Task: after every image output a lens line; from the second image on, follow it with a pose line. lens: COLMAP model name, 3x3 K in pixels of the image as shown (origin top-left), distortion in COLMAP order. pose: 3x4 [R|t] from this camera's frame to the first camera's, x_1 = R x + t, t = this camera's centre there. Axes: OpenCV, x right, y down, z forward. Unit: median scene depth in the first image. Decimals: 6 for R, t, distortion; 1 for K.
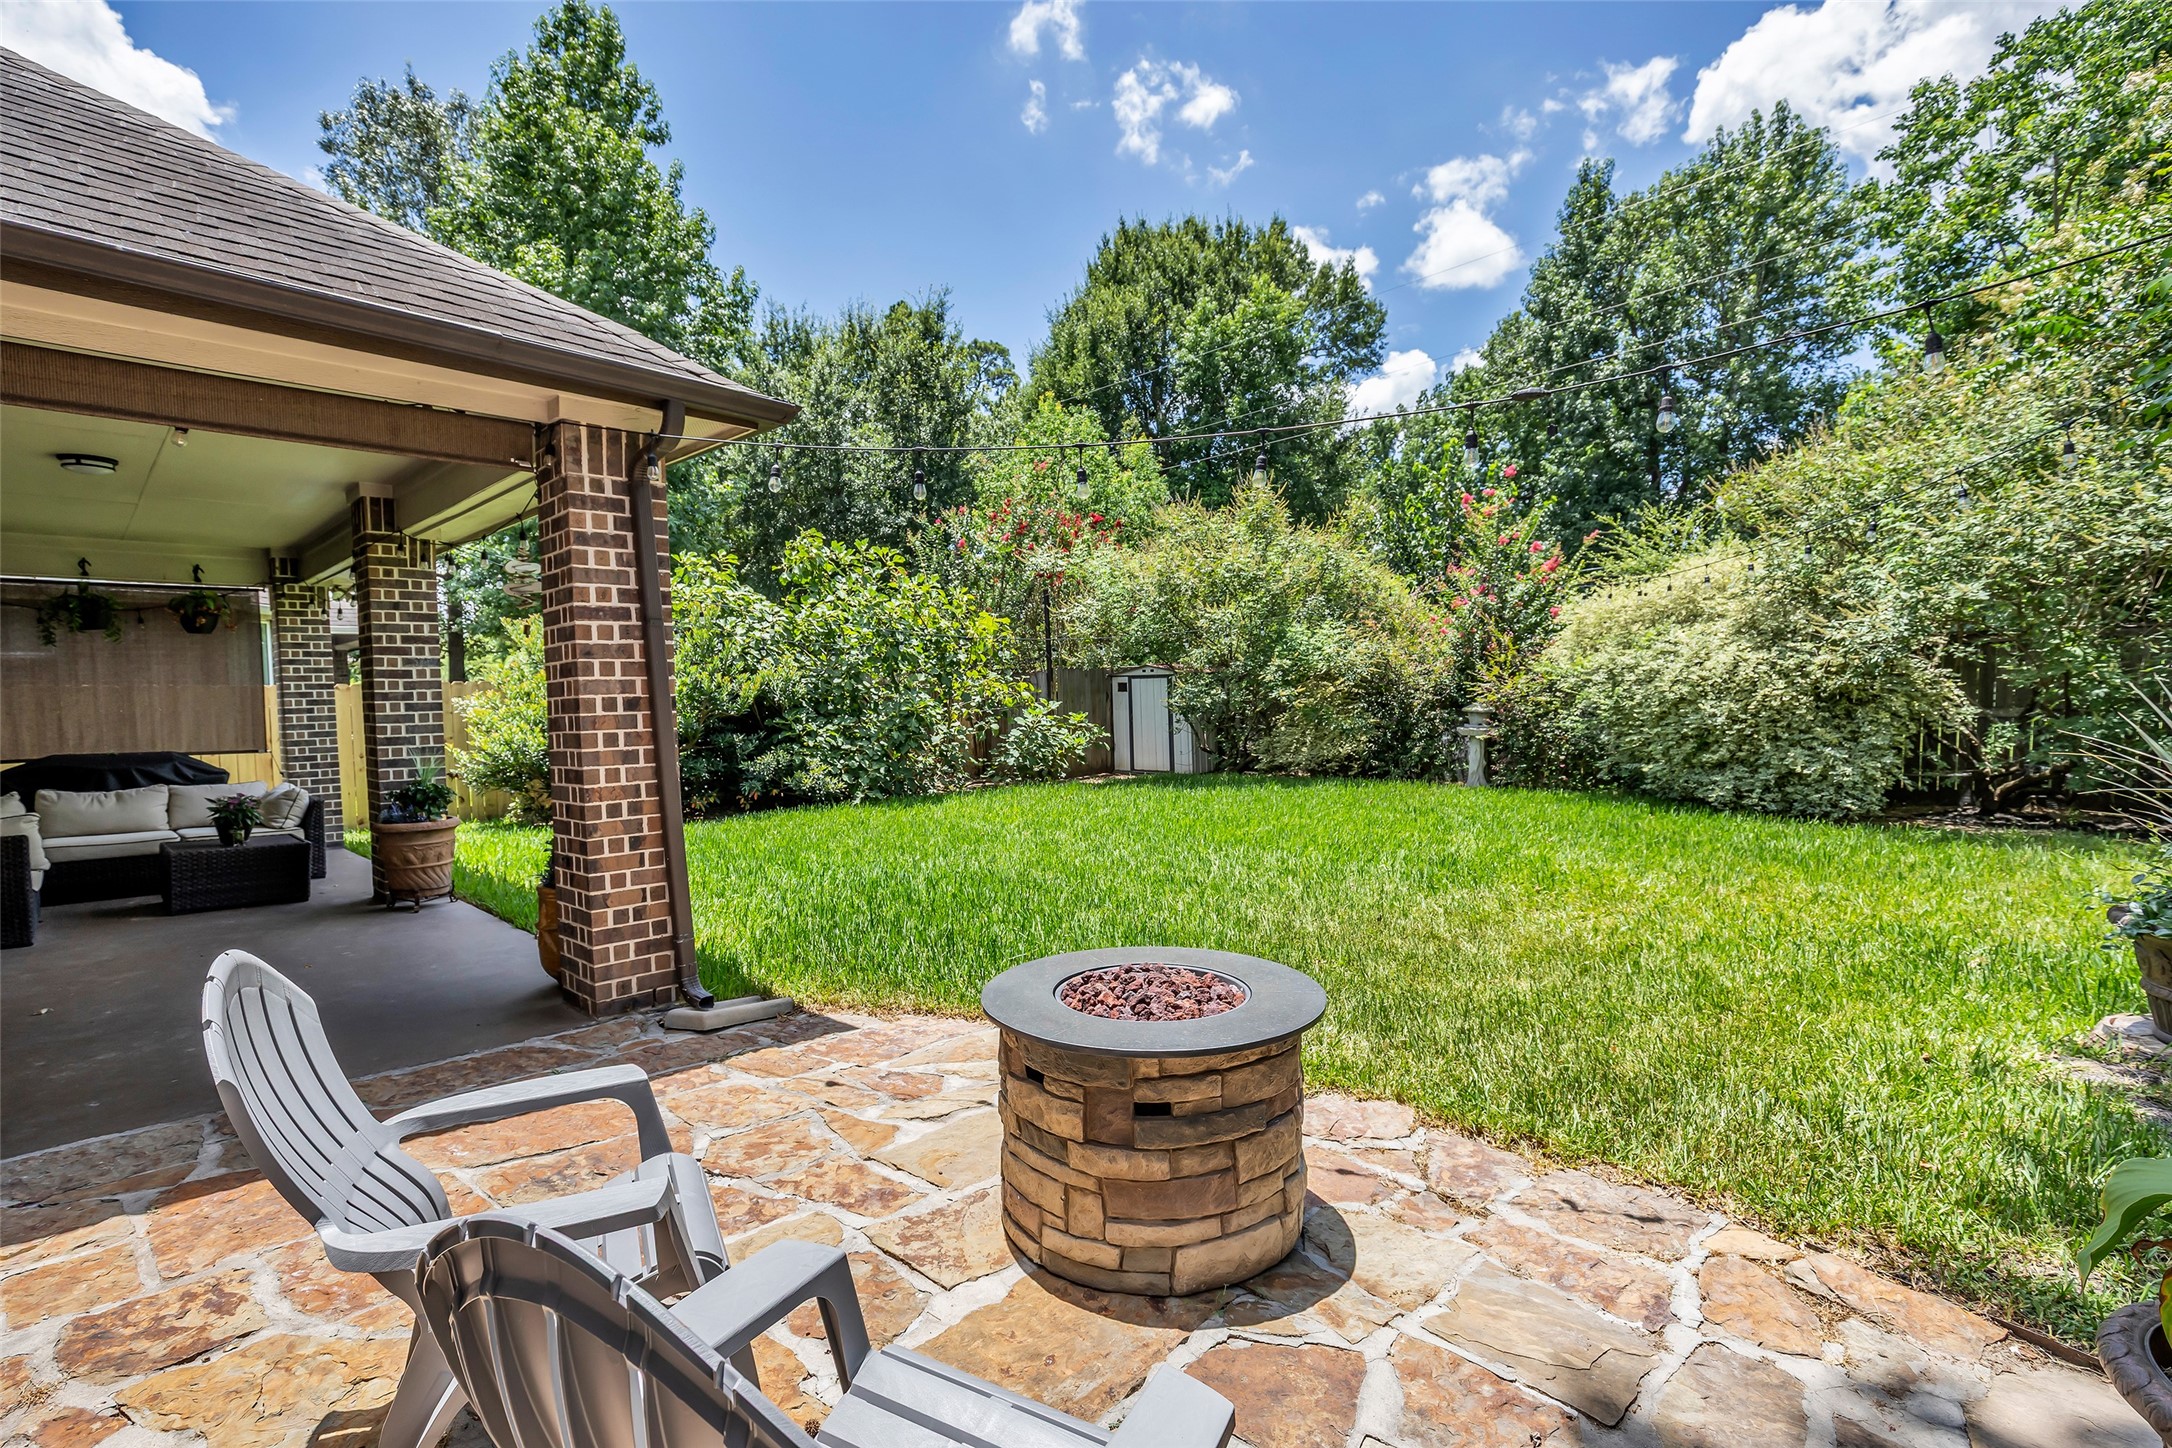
lens RADIAL K [[1021.2, 0, 1098.2], [0, 1021.2, 736.4], [0, 0, 1]] dist [-0.004709, 0.000337]
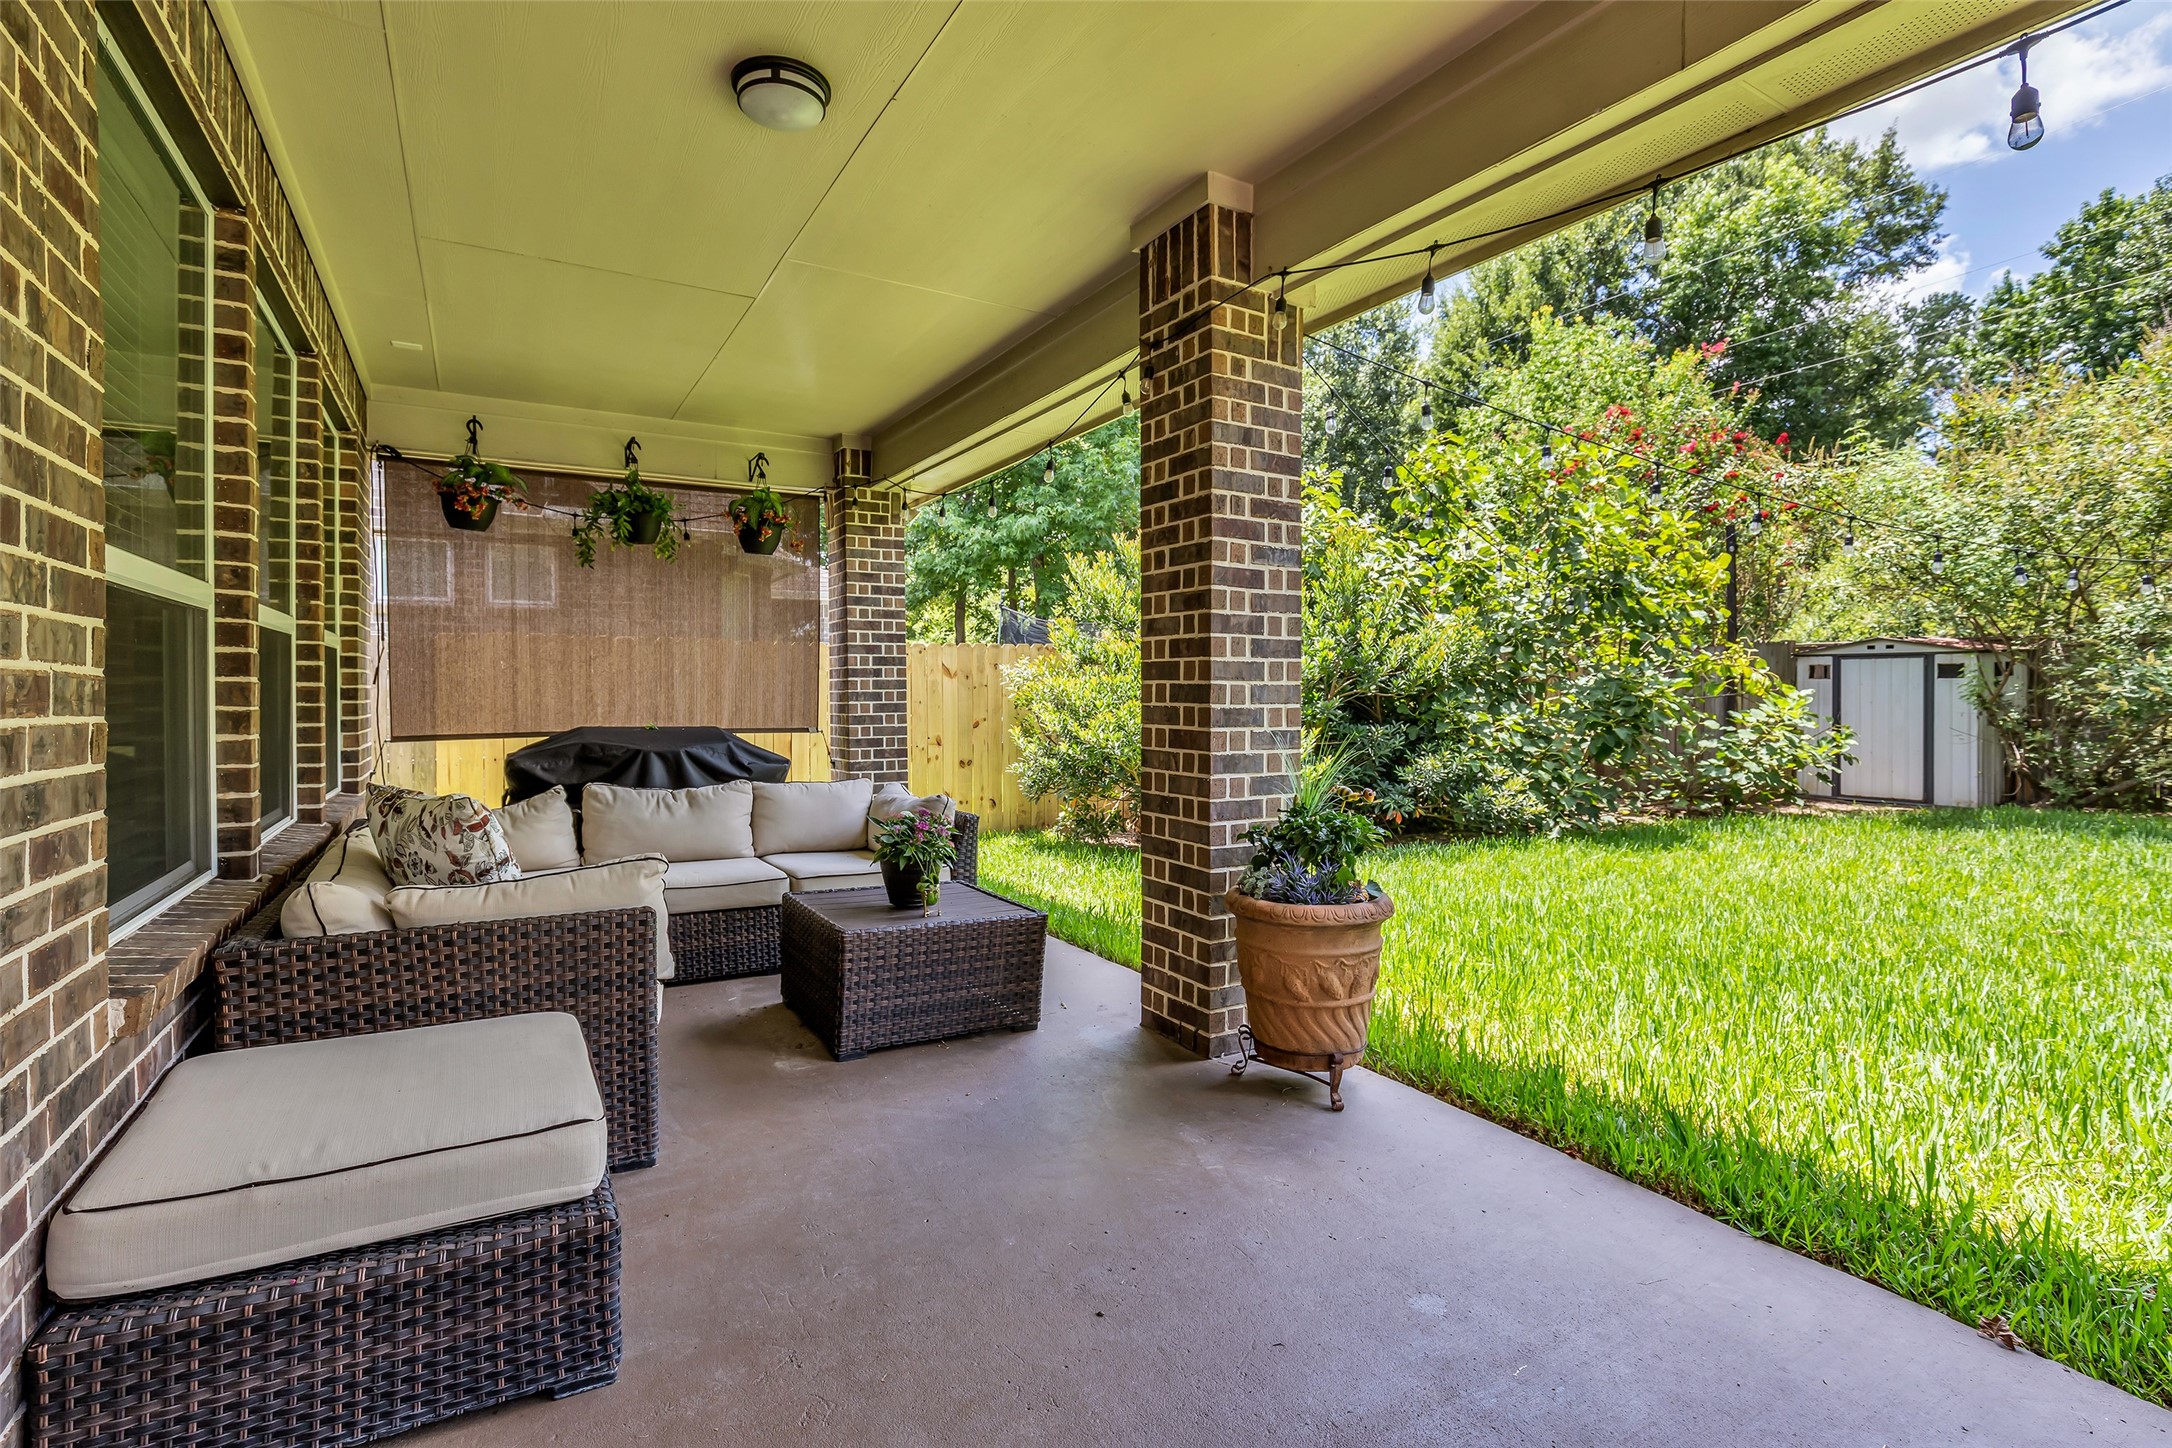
lens RADIAL K [[1021.2, 0, 1073.4], [0, 1021.2, 706.0], [0, 0, 1]] dist [-0.004709, 0.000337]
pose [[0.962583, 0.022408, -0.270059, -0.461473], [-0.030108, 0.999249, -0.024404, 0.009796], [0.269310, 0.031622, 0.962534, 0.376337]]
